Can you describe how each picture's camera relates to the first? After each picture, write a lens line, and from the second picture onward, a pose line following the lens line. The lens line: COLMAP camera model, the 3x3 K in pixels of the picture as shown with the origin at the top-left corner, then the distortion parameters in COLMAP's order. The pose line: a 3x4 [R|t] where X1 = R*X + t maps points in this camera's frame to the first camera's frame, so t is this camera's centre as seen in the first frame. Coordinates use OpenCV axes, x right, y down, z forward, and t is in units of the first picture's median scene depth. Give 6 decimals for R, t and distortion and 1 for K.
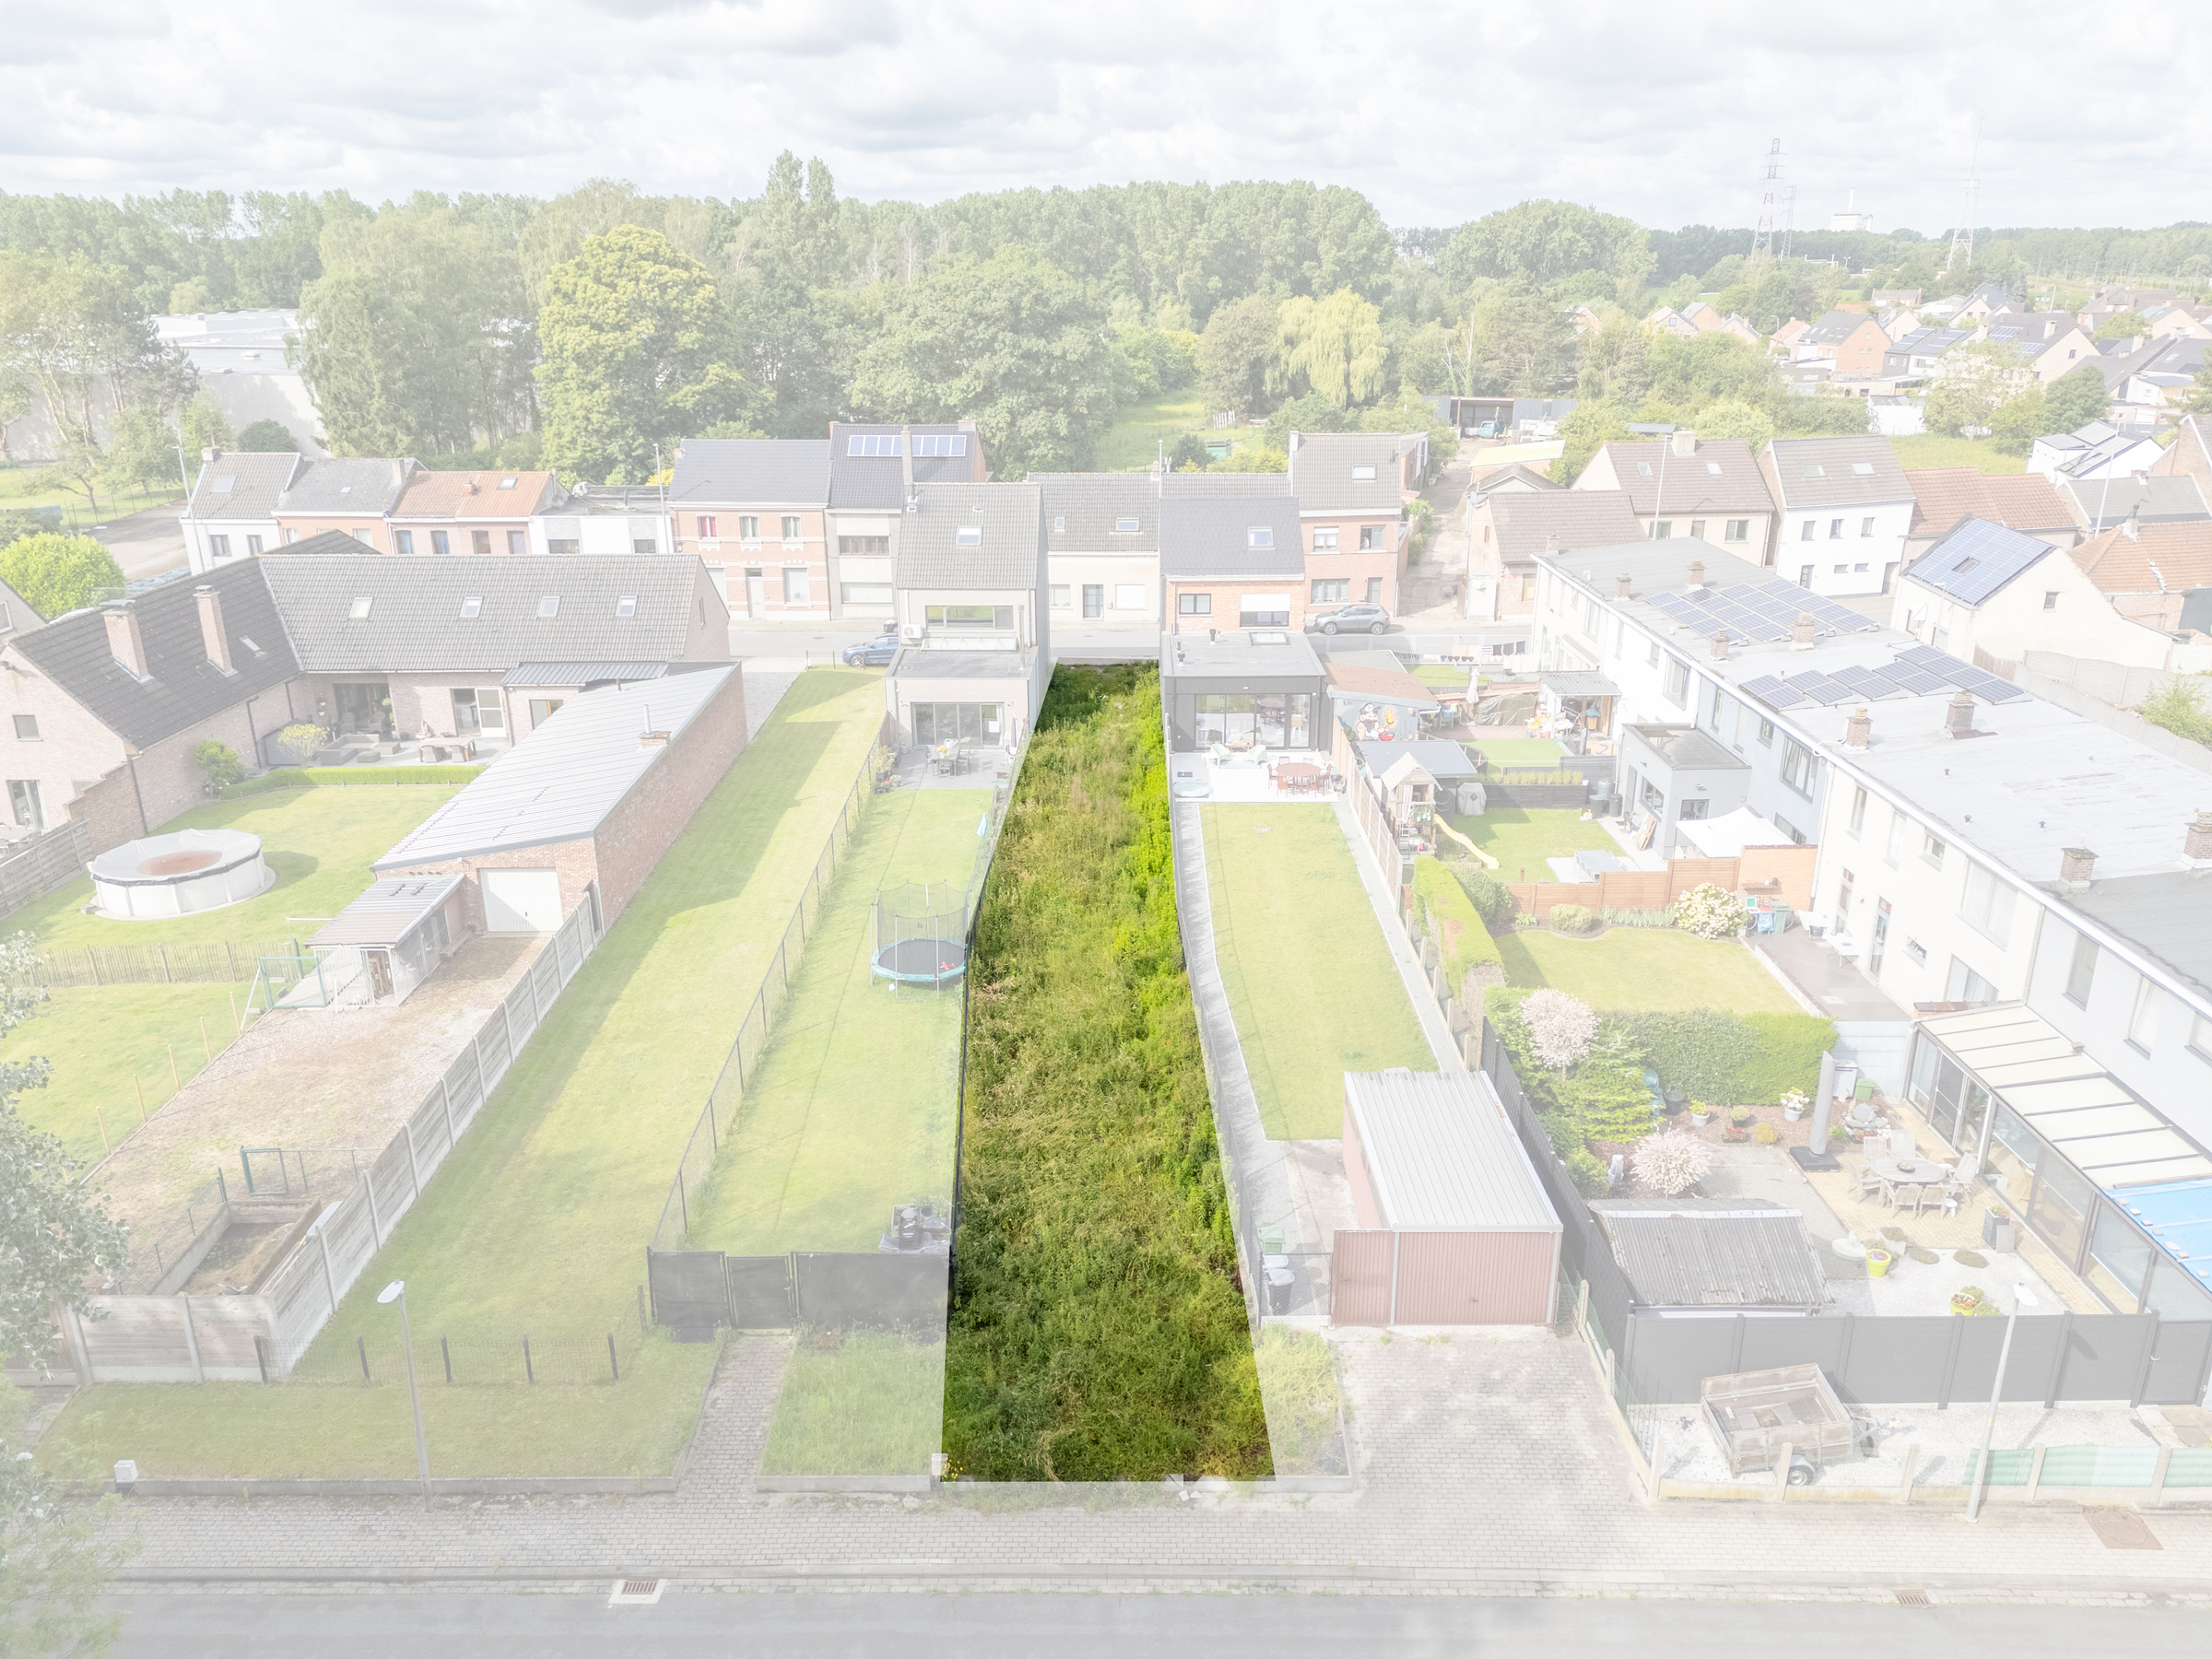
lens RADIAL K [[1622.0, 0, 1106.0], [0, 1622.0, 829.5], [0, 0, 1]] dist [0.065540, -0.038666]
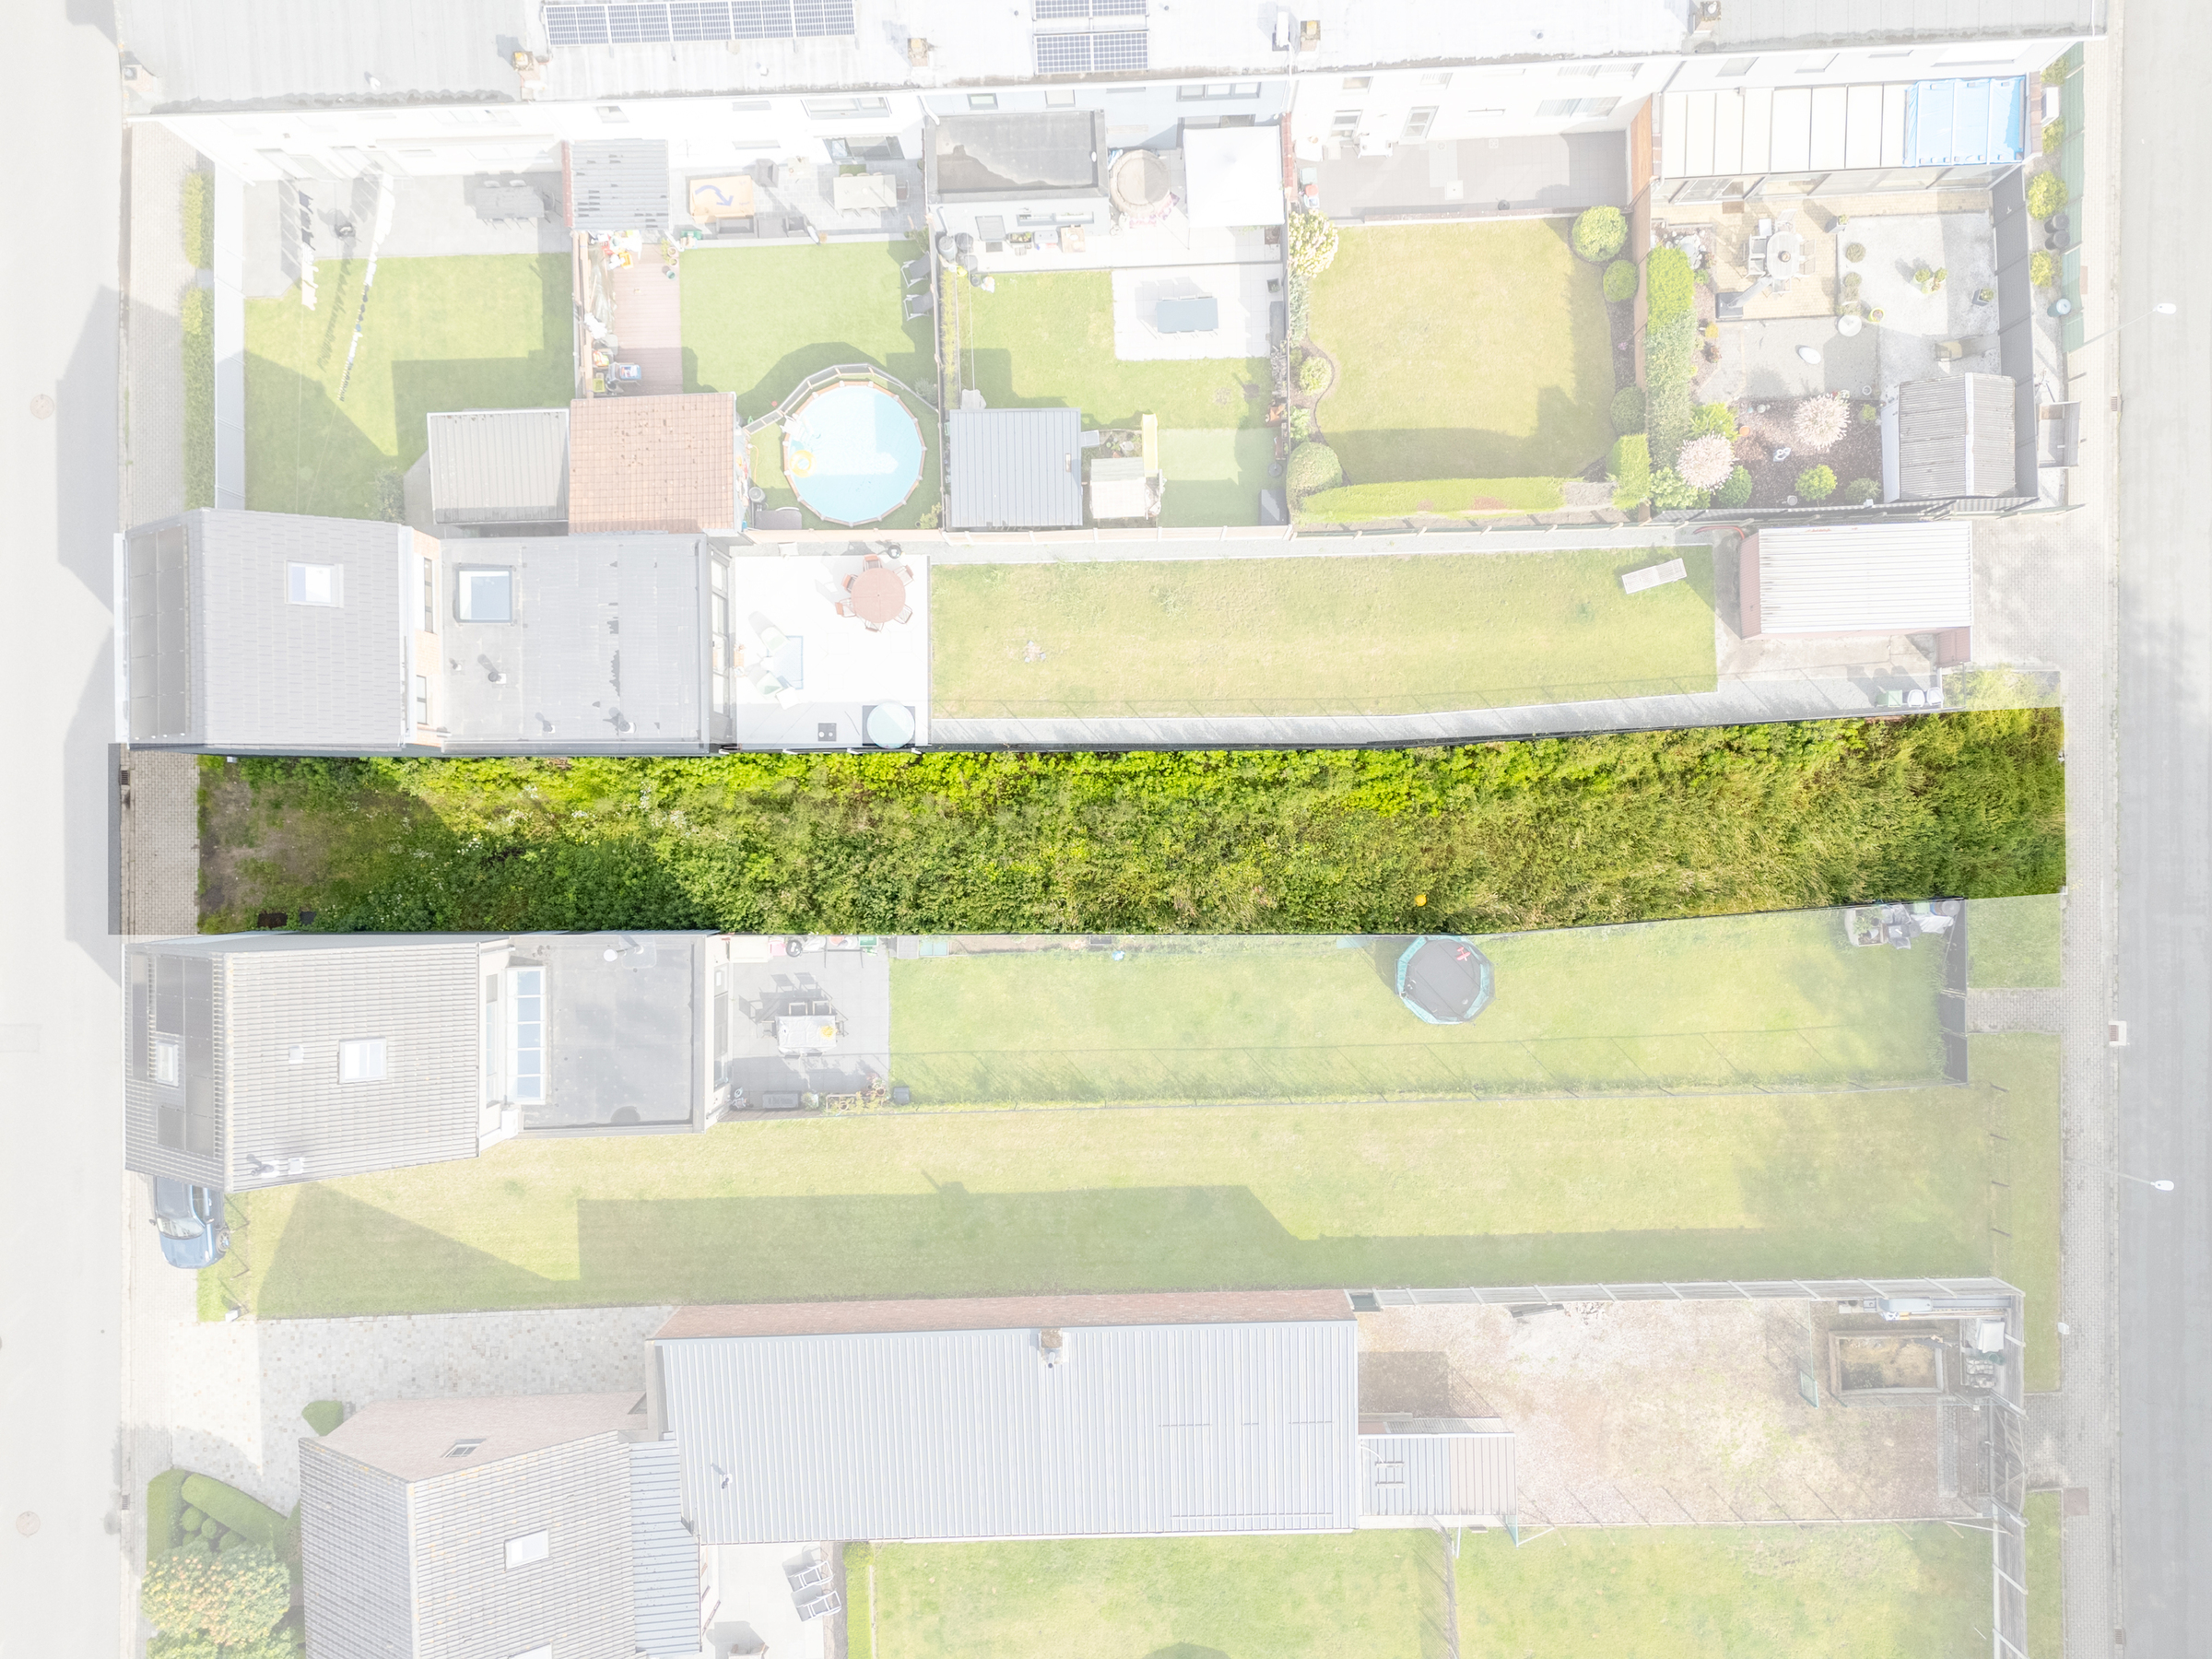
lens RADIAL K [[1622.0, 0, 1106.0], [0, 1622.0, 829.5], [0, 0, 1]] dist [0.065540, -0.038666]
pose [[-0.021893, -0.999705, 0.010530, -0.023720], [0.352273, 0.002143, 0.935895, -1.419416], [-0.935641, 0.024199, 0.352123, 1.101070]]
